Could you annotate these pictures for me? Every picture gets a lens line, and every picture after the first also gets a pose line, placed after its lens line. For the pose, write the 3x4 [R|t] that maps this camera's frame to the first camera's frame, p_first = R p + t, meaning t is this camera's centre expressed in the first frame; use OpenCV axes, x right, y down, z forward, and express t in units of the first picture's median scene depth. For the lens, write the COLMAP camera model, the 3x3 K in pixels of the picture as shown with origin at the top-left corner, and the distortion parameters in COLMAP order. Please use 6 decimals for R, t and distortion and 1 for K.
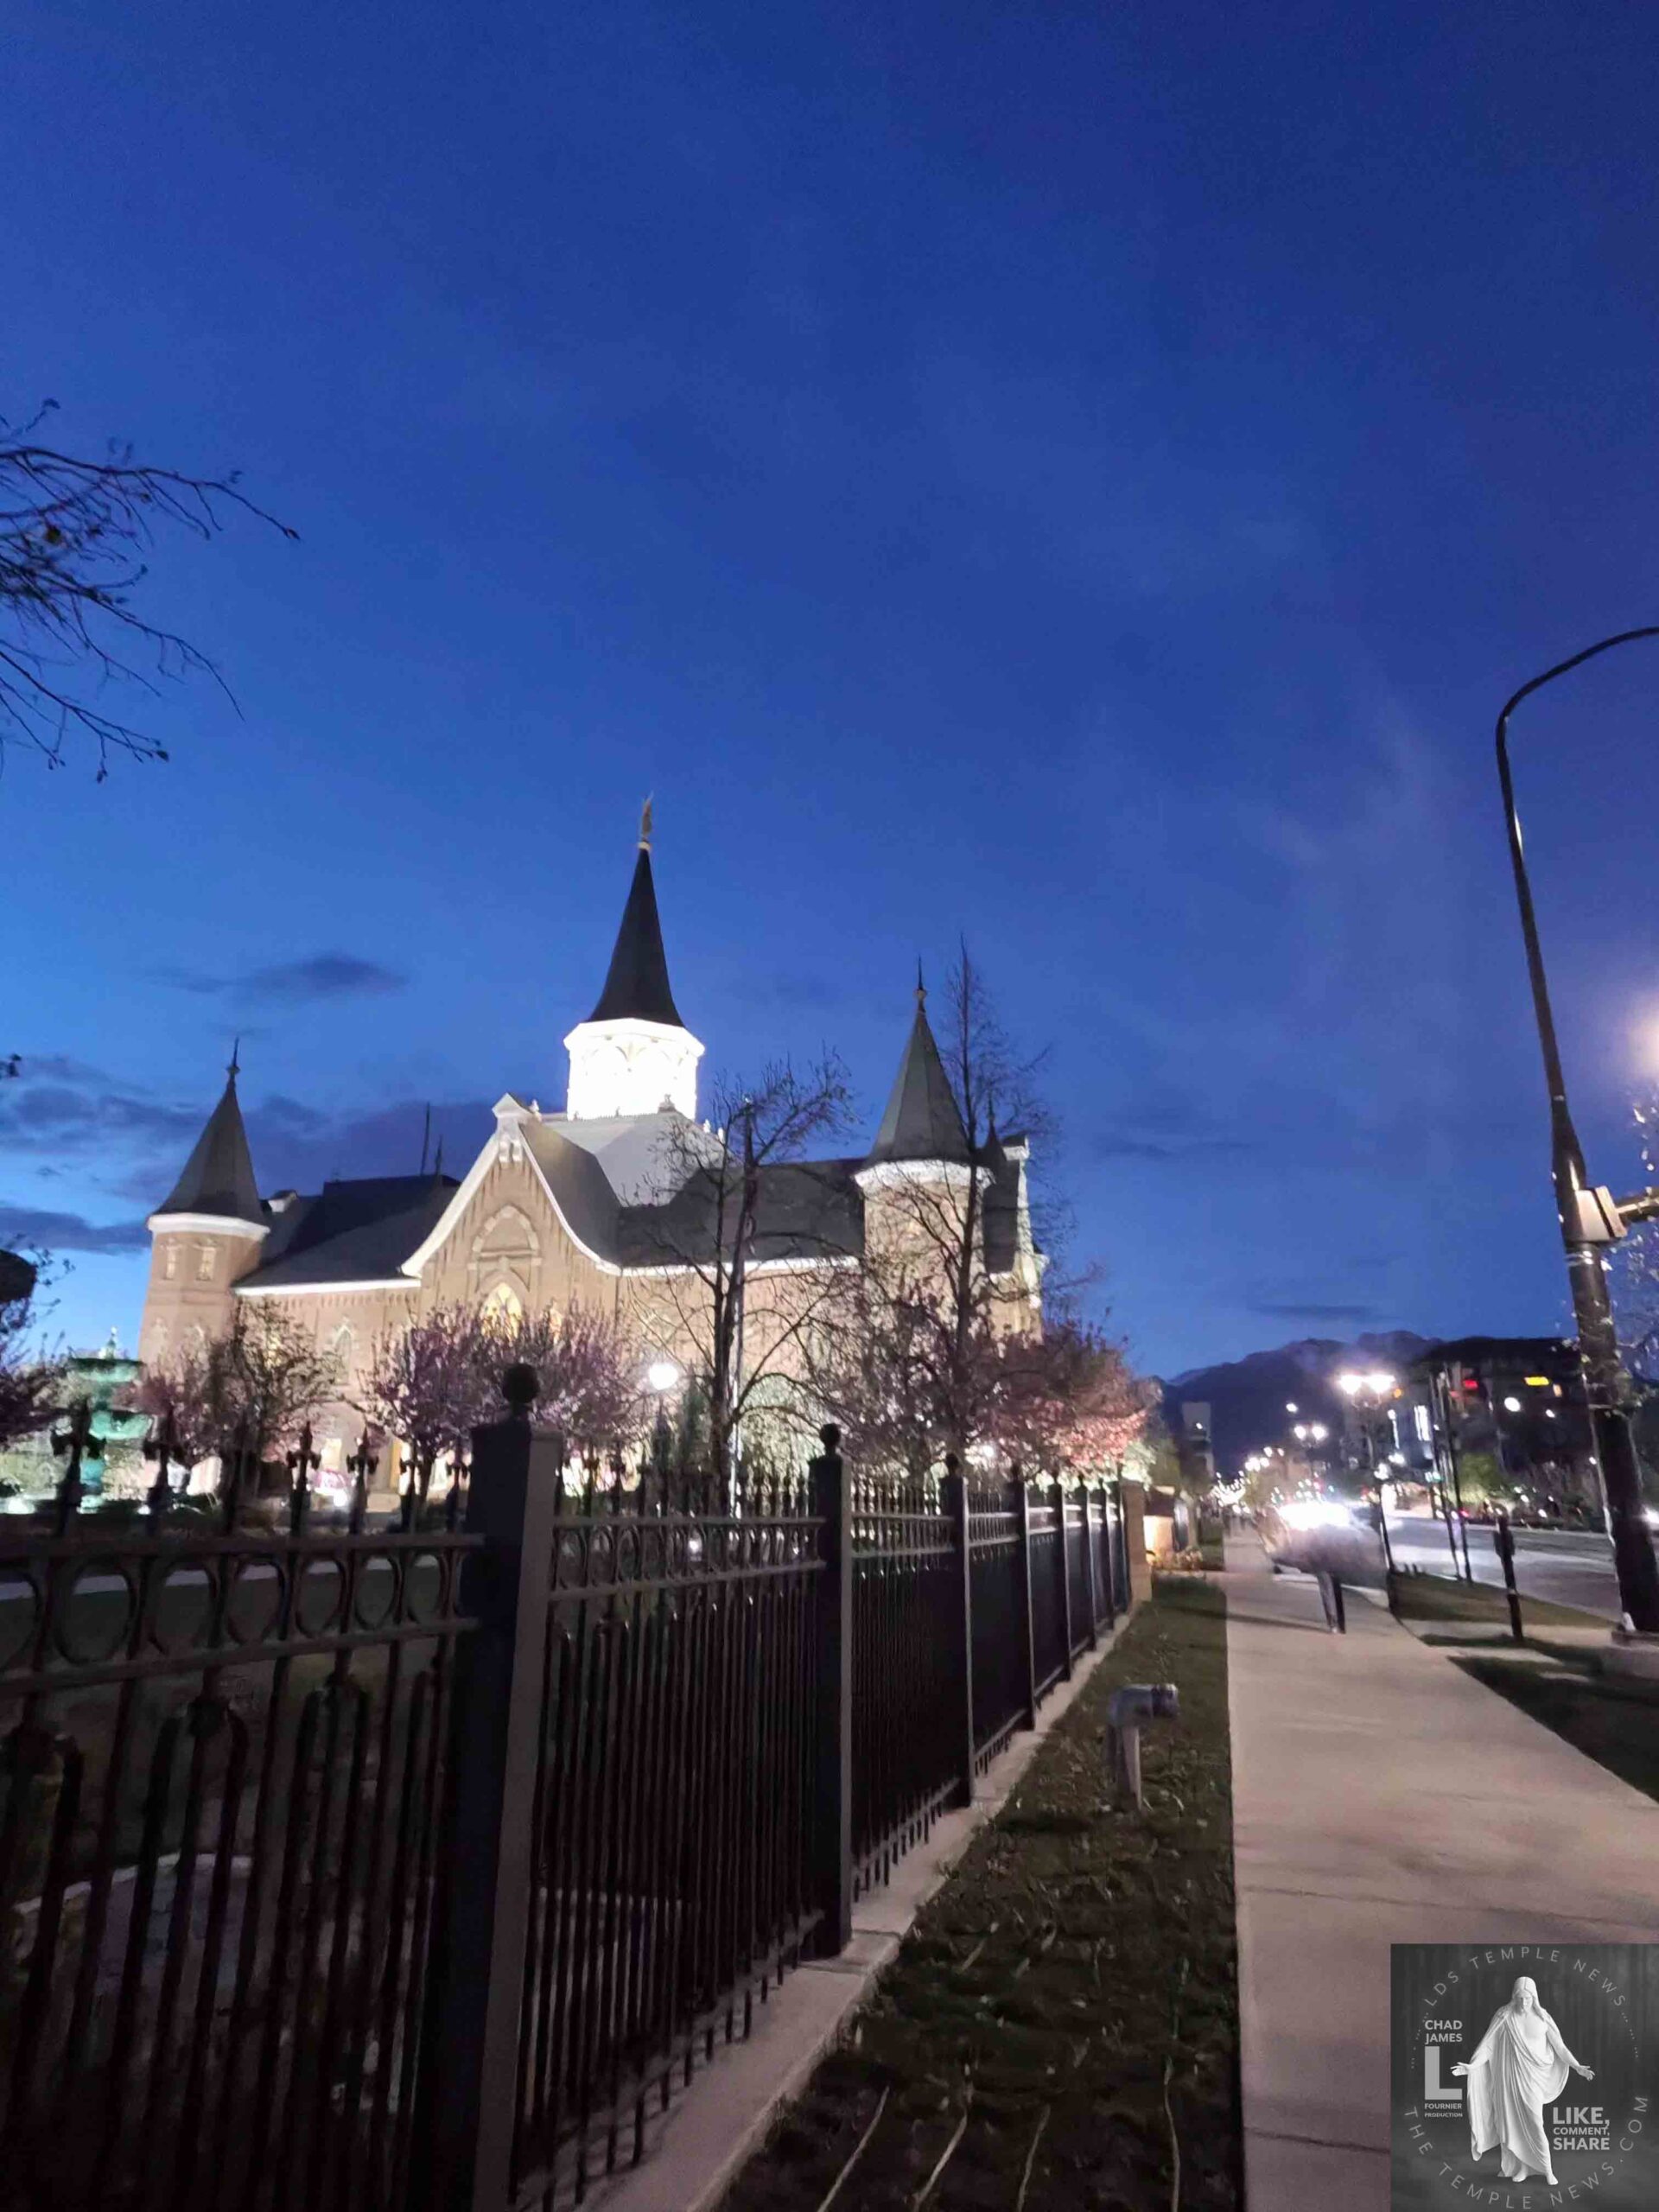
lens RADIAL K [[1331.2, 0, 832.8], [0, 1331.2, 1109.1], [0, 0, 1]] dist [0.001158, -0.002584]
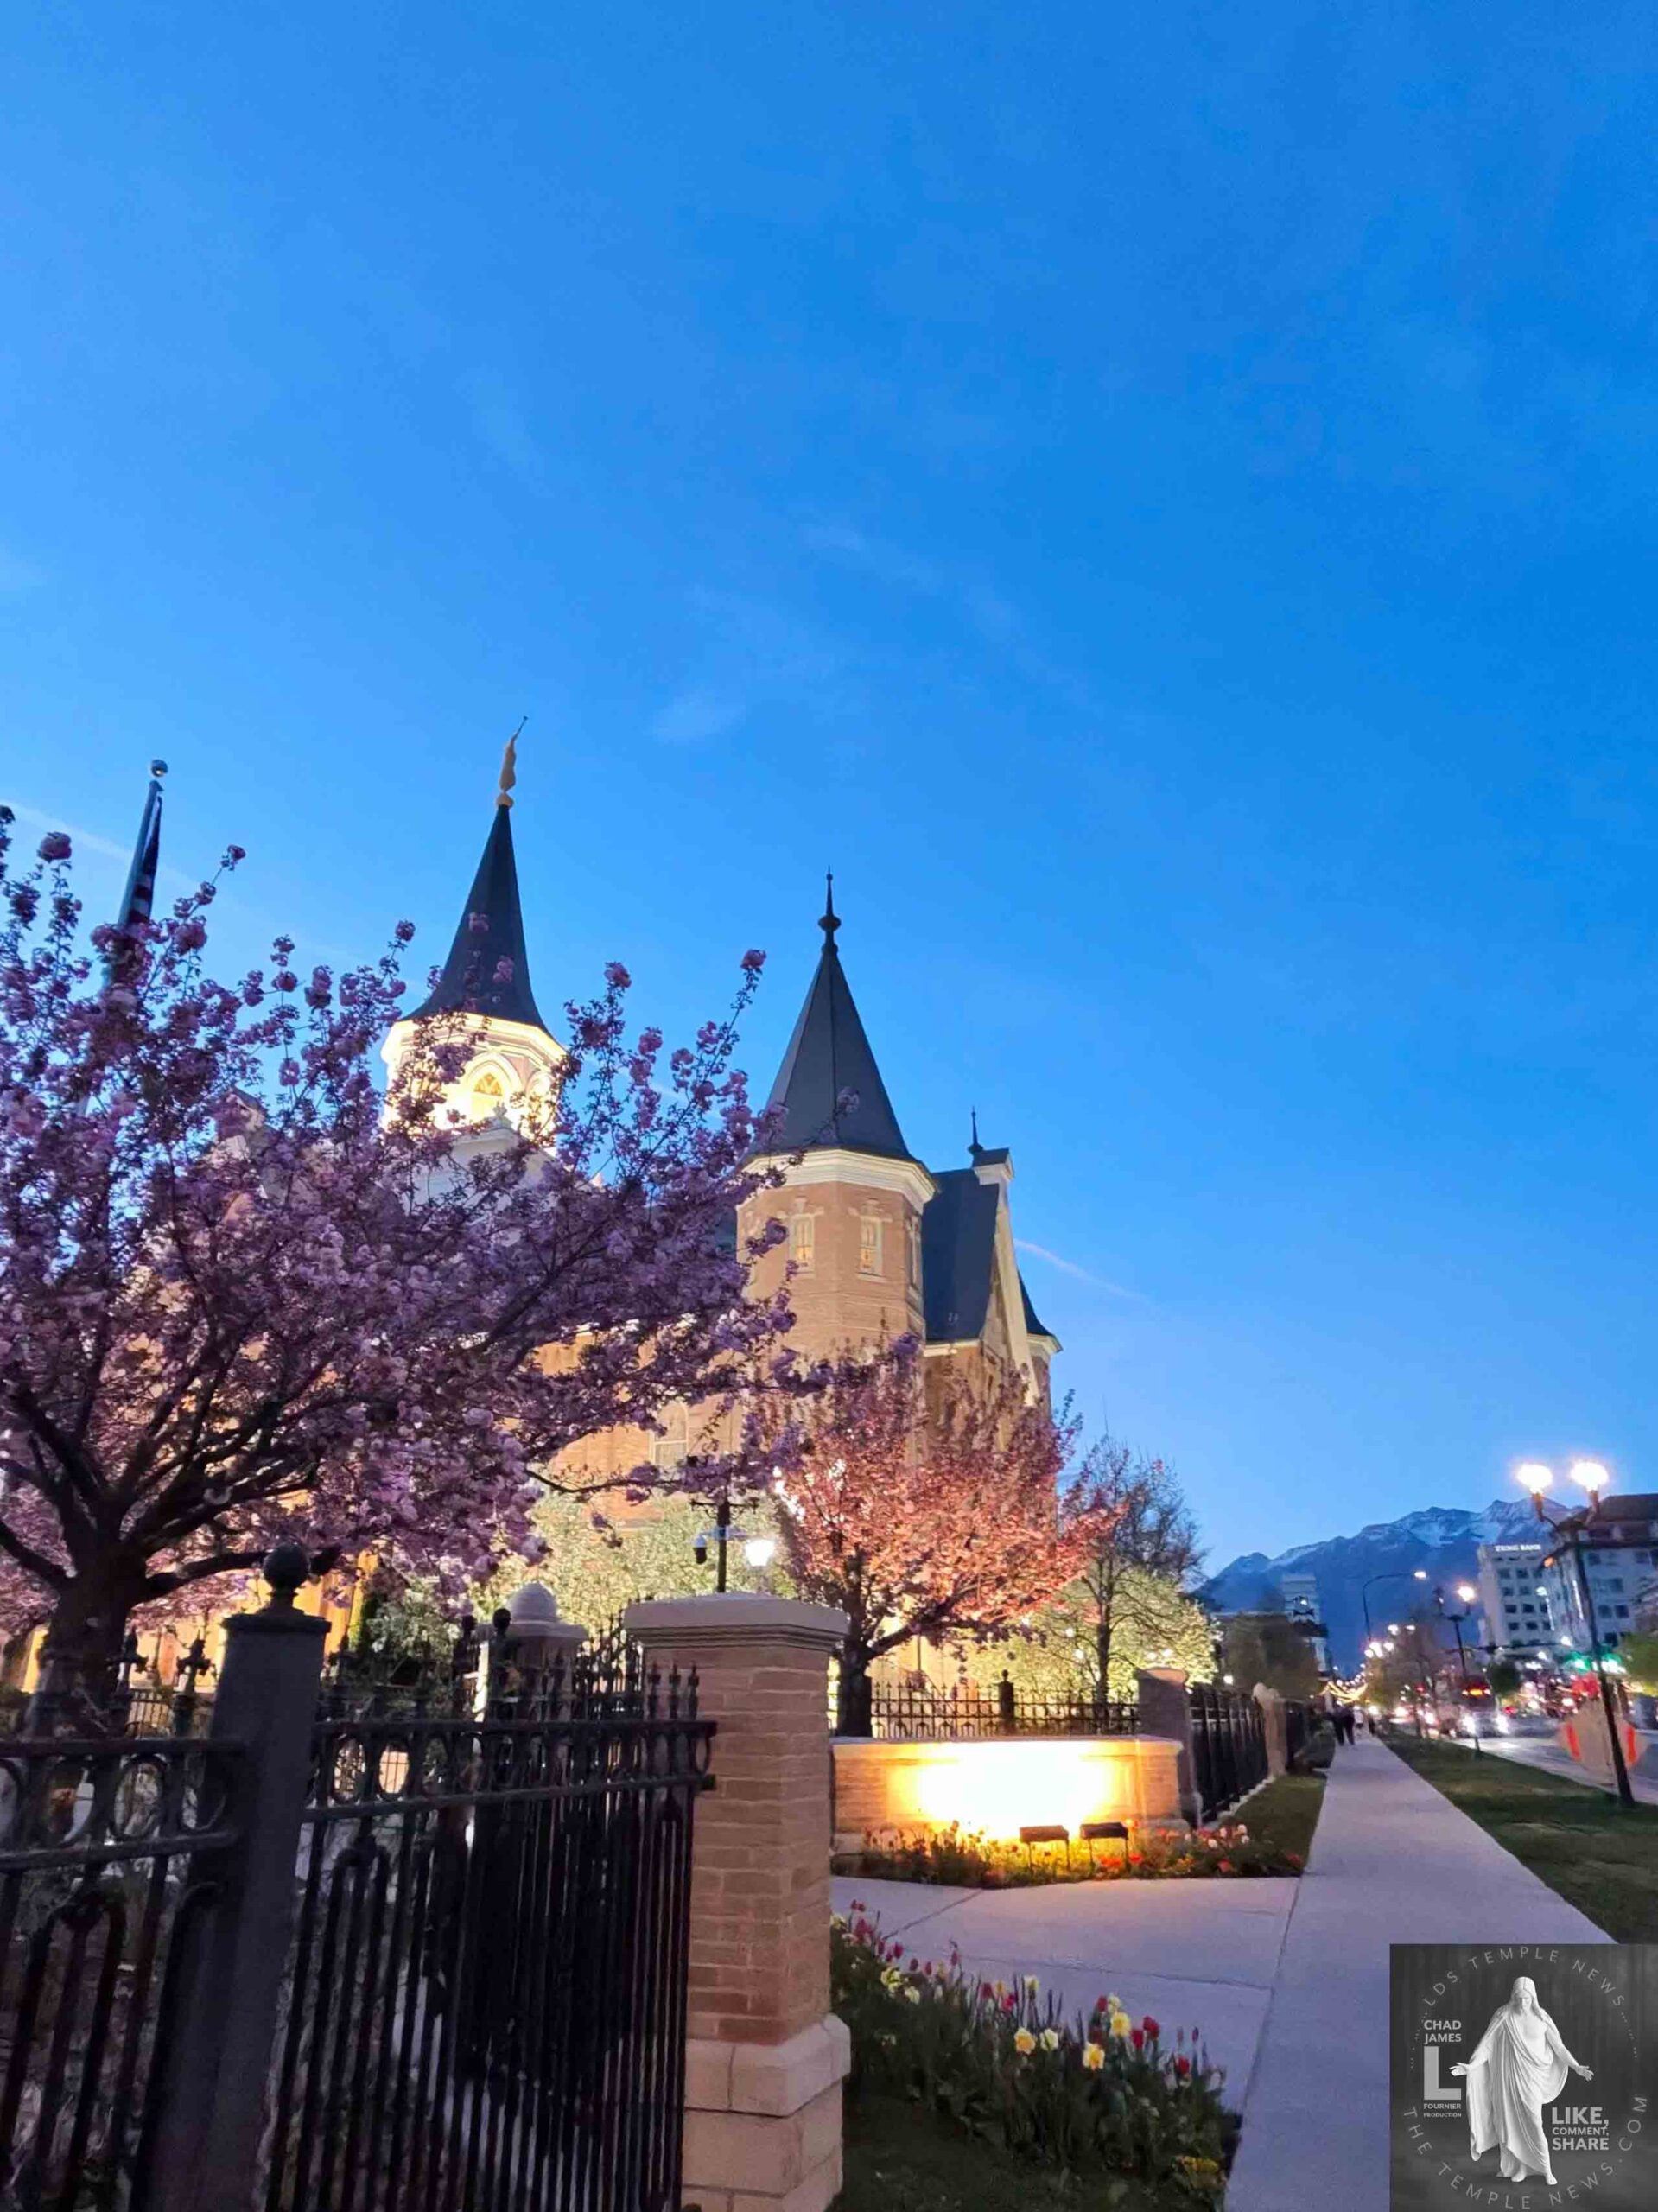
lens RADIAL K [[1437.8, 0, 836.4], [0, 1437.8, 1127.7], [0, 0, 1]] dist [0.003528, 0.002147]
pose [[0.999059, -0.022459, -0.037112, 0.105979], [0.018884, 0.995389, -0.094038, 0.096238], [0.039053, 0.093249, 0.994877, 0.326459]]
